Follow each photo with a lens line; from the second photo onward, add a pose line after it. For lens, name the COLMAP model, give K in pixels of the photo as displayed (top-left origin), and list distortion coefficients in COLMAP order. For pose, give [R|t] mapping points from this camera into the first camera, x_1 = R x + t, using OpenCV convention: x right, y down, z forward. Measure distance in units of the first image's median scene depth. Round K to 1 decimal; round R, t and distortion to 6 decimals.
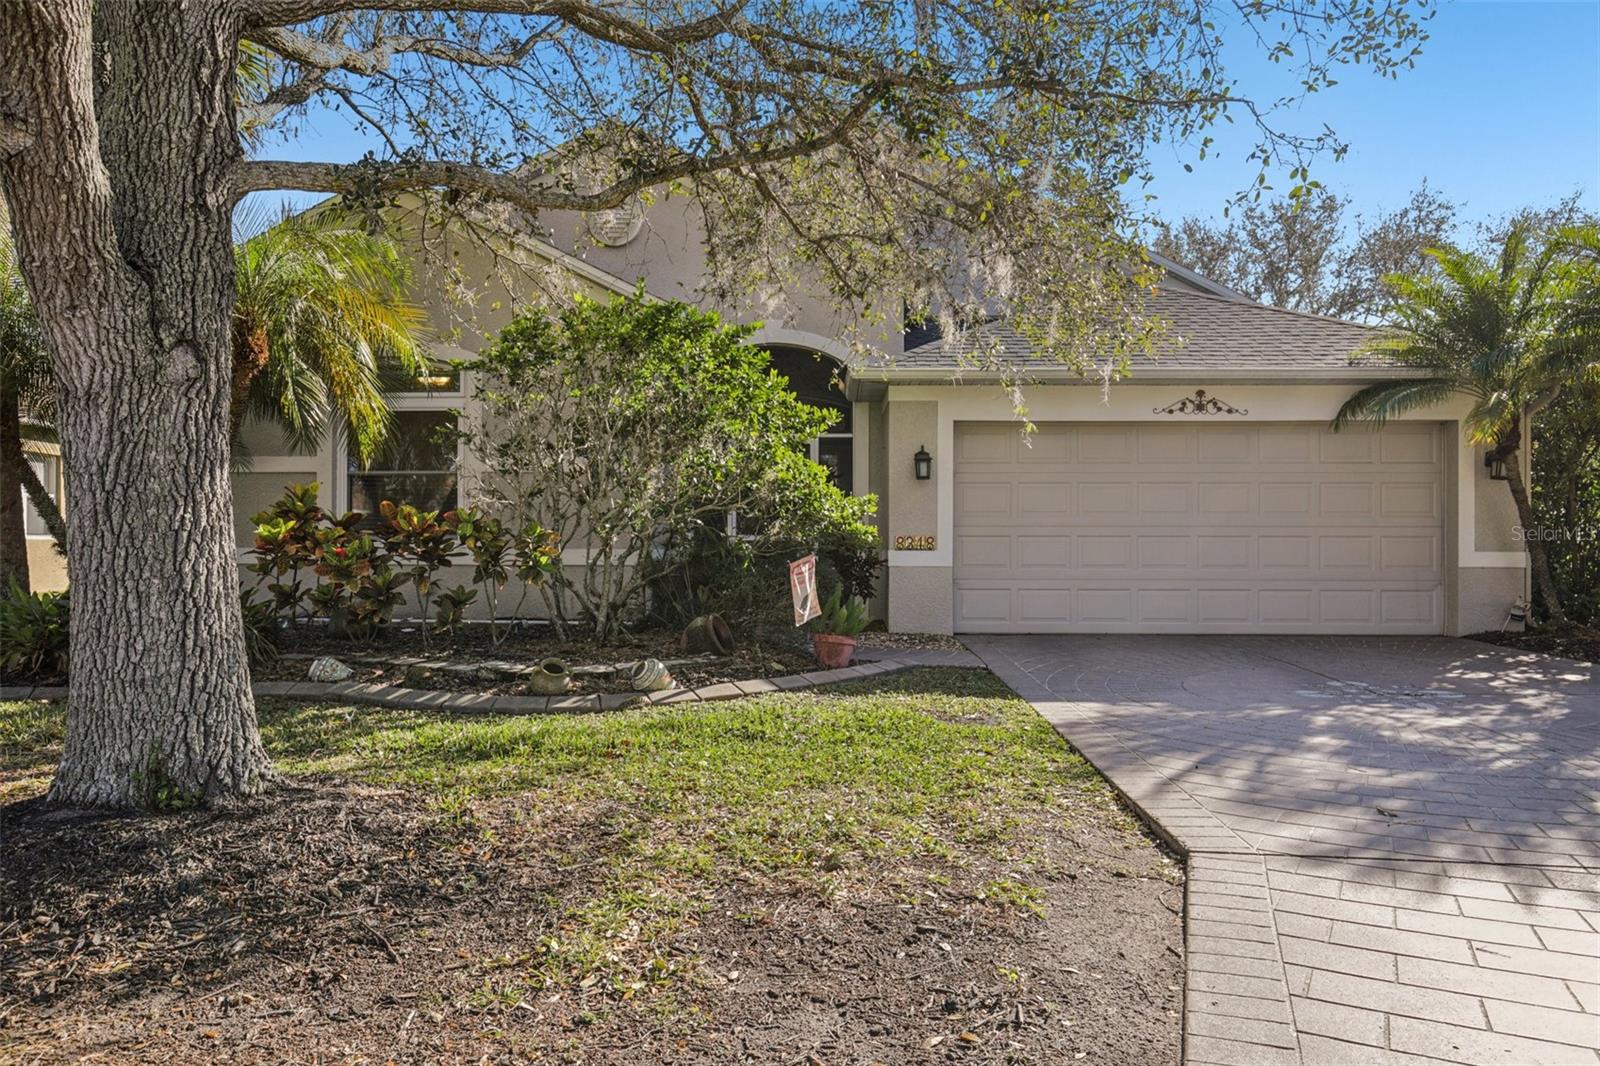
lens RADIAL K [[1107.3, 0, 800.0], [0, 1107.3, 532.2], [0, 0, 1]] dist [-0.001566, 0.000128]
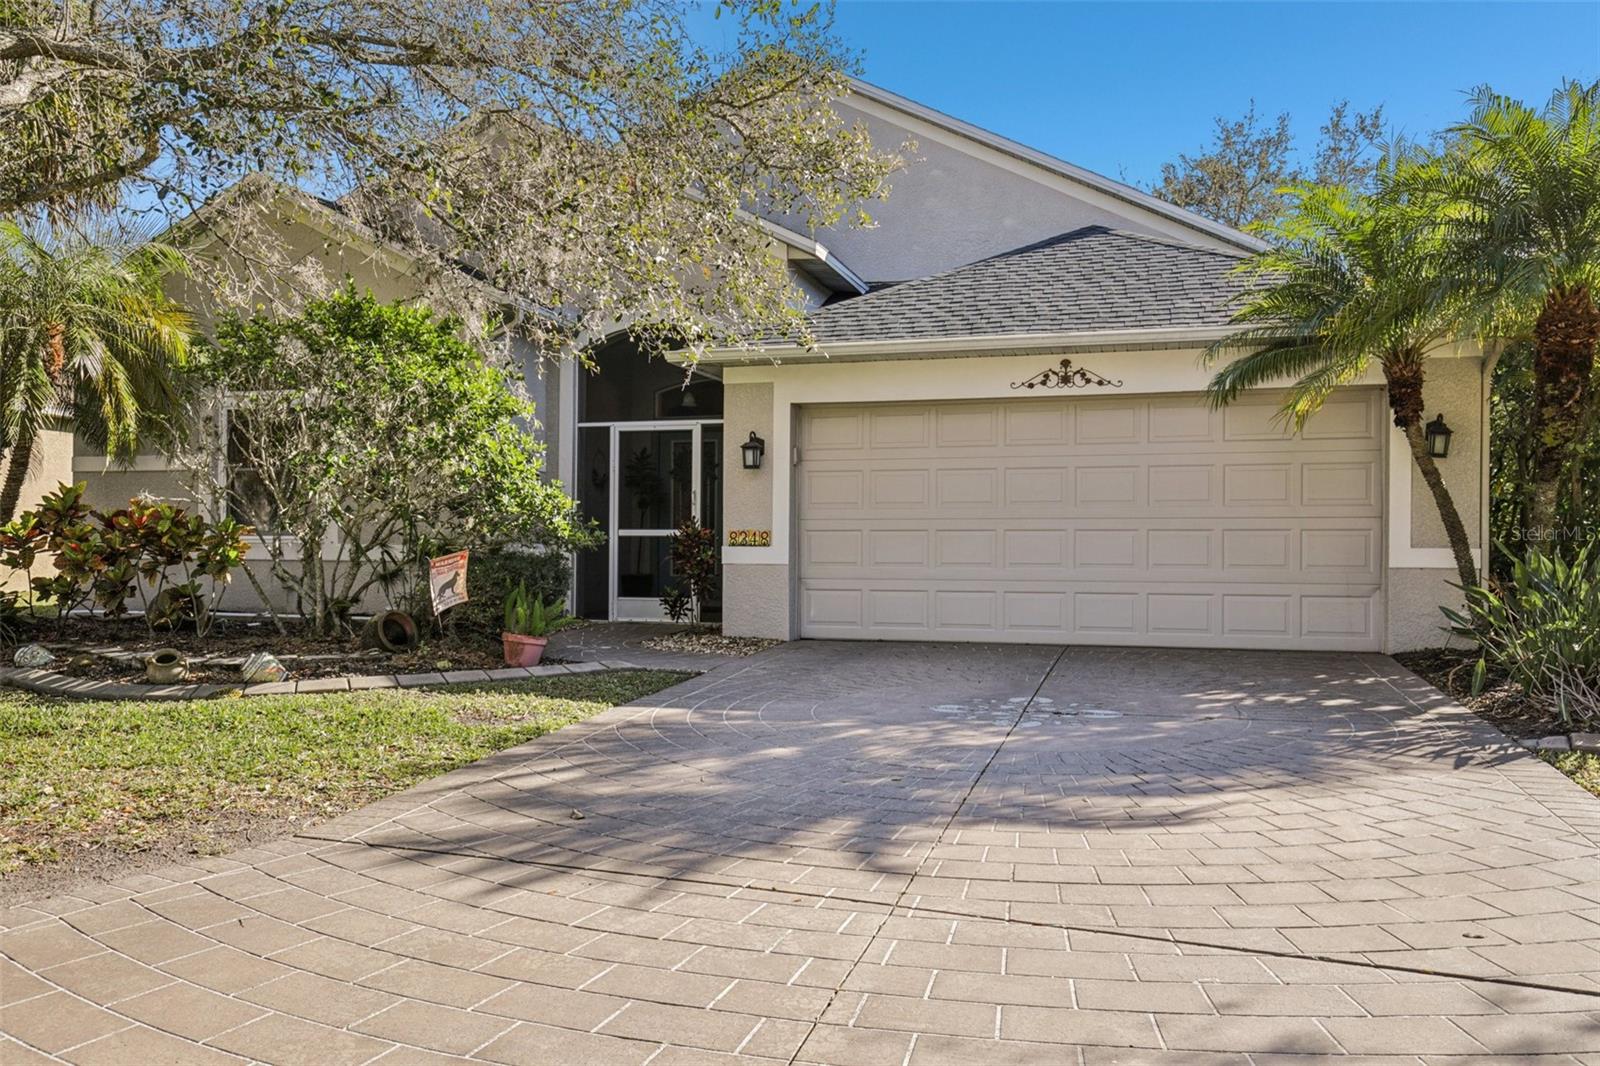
lens RADIAL K [[1288.1, 0, 800.0], [0, 1288.1, 532.5], [0, 0, 1]] dist [0.018131, 0.000854]
pose [[0.967060, -0.002660, -0.254533, 0.416332], [0.003721, 0.999986, 0.003689, 0.001015], [0.254520, -0.004515, 0.967057, -0.017345]]
